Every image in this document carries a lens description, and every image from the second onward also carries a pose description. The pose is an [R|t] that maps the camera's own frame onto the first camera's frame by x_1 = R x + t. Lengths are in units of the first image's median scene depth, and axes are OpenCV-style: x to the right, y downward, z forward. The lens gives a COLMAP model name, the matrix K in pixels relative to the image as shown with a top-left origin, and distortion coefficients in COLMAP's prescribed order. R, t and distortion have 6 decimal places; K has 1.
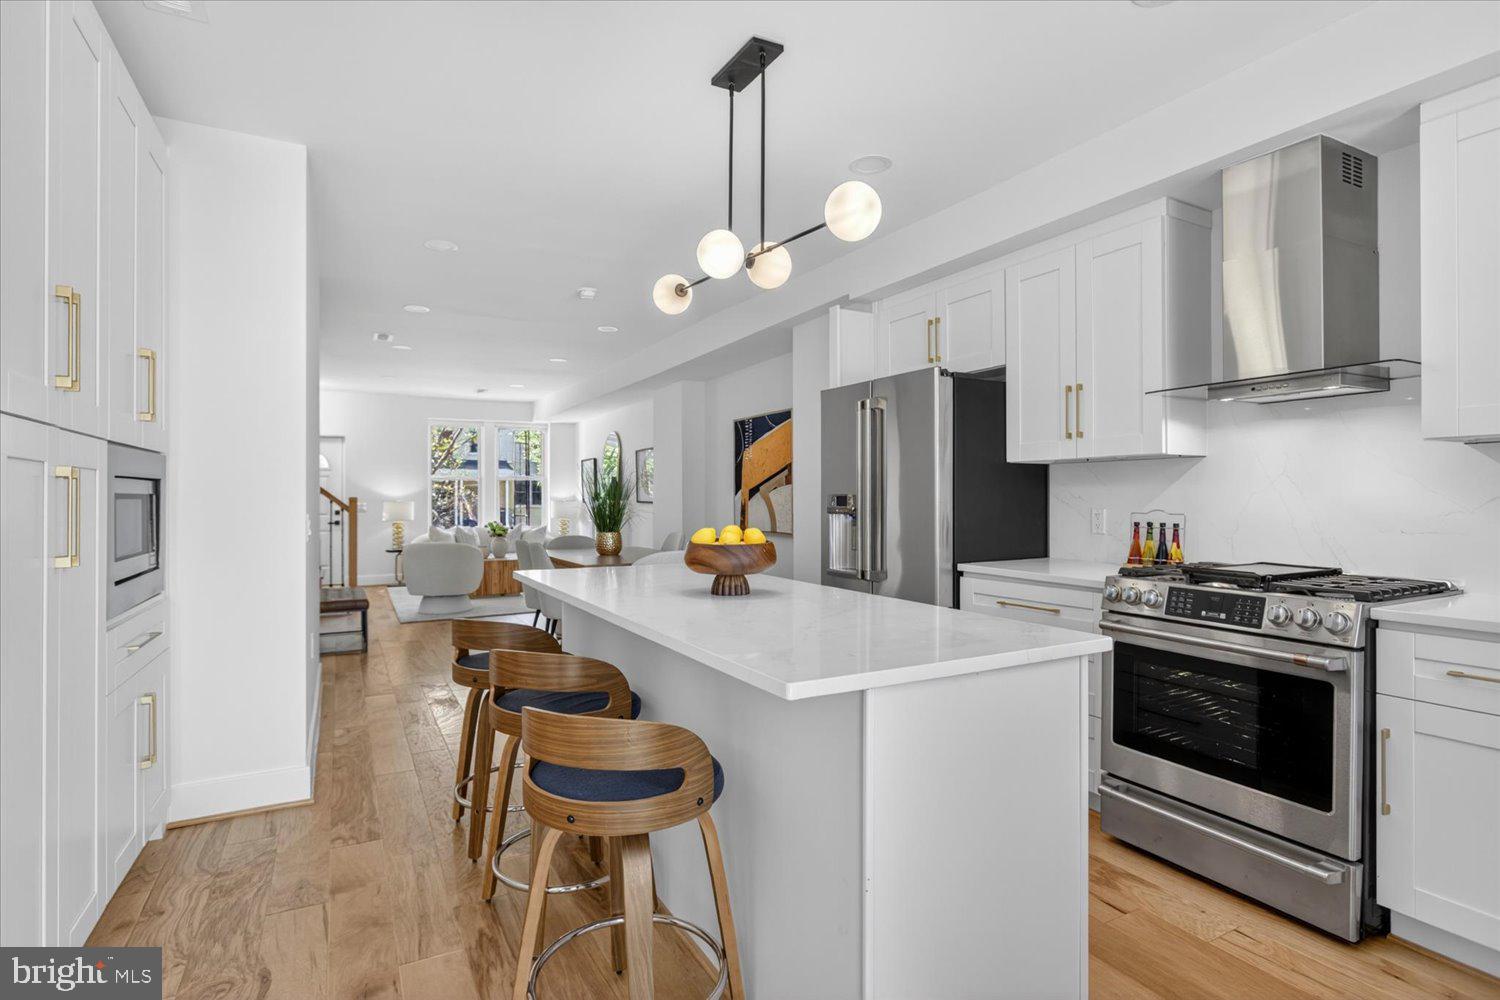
lens RADIAL K [[718.5, 0, 750.0], [0, 718.5, 500.0], [0, 0, 1]] dist [0.000582, 0.000115]
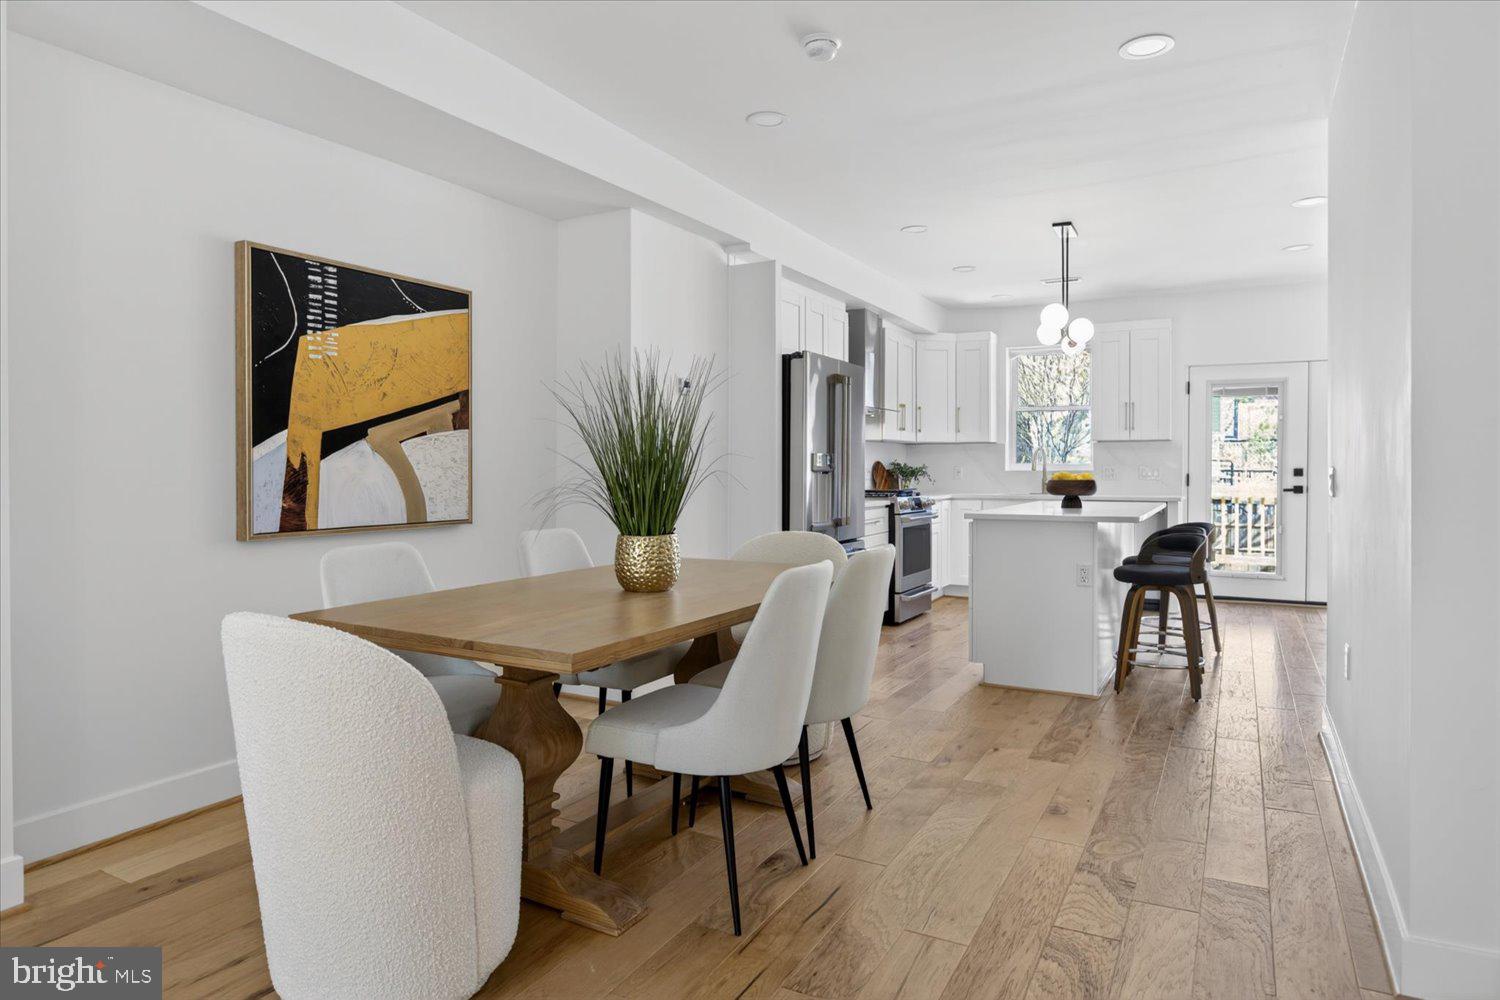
lens RADIAL K [[896.3, 0, 721.3], [0, 896.3, 473.8], [0, 0, 1]] dist [-0.004821, -0.000967]
pose [[-0.506718, -0.009438, 0.862060, -0.606193], [-0.001792, 0.999949, 0.009895, 0.004869], [-0.862110, 0.003469, -0.506709, 1.134839]]
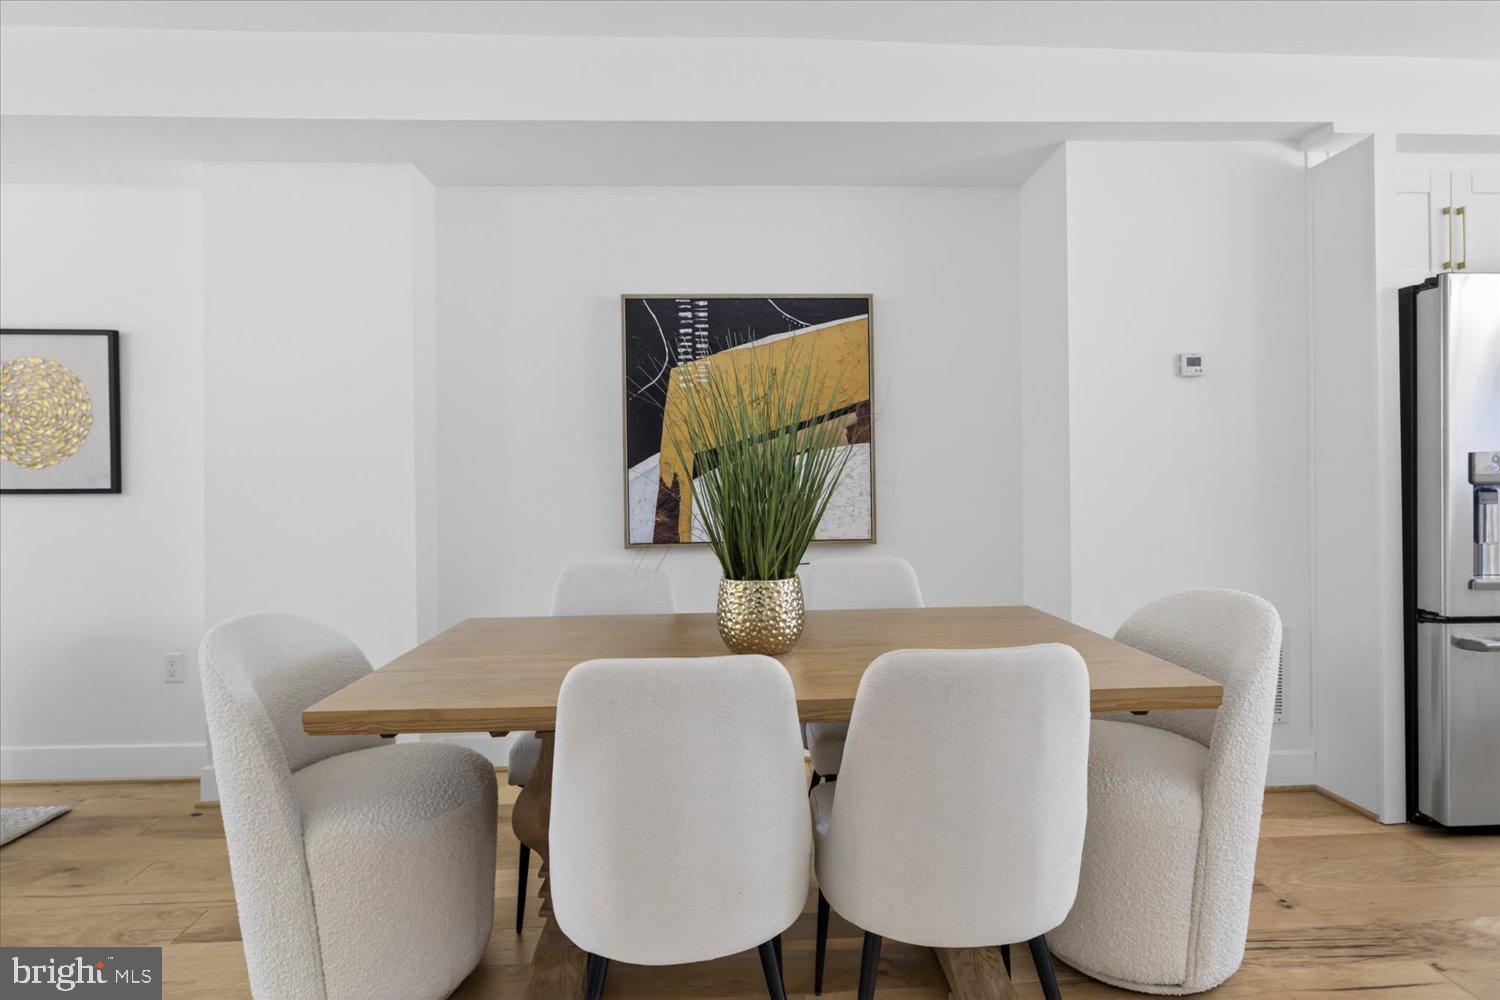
lens RADIAL K [[761.9, 0, 755.1], [0, 761.9, 477.7], [0, 0, 1]] dist [-0.005551, -0.000330]
pose [[0.433989, -0.006525, 0.900895, -0.449343], [0.014709, 0.999892, 0.000157, 0.001875], [-0.900798, 0.013183, 0.434038, 0.805932]]
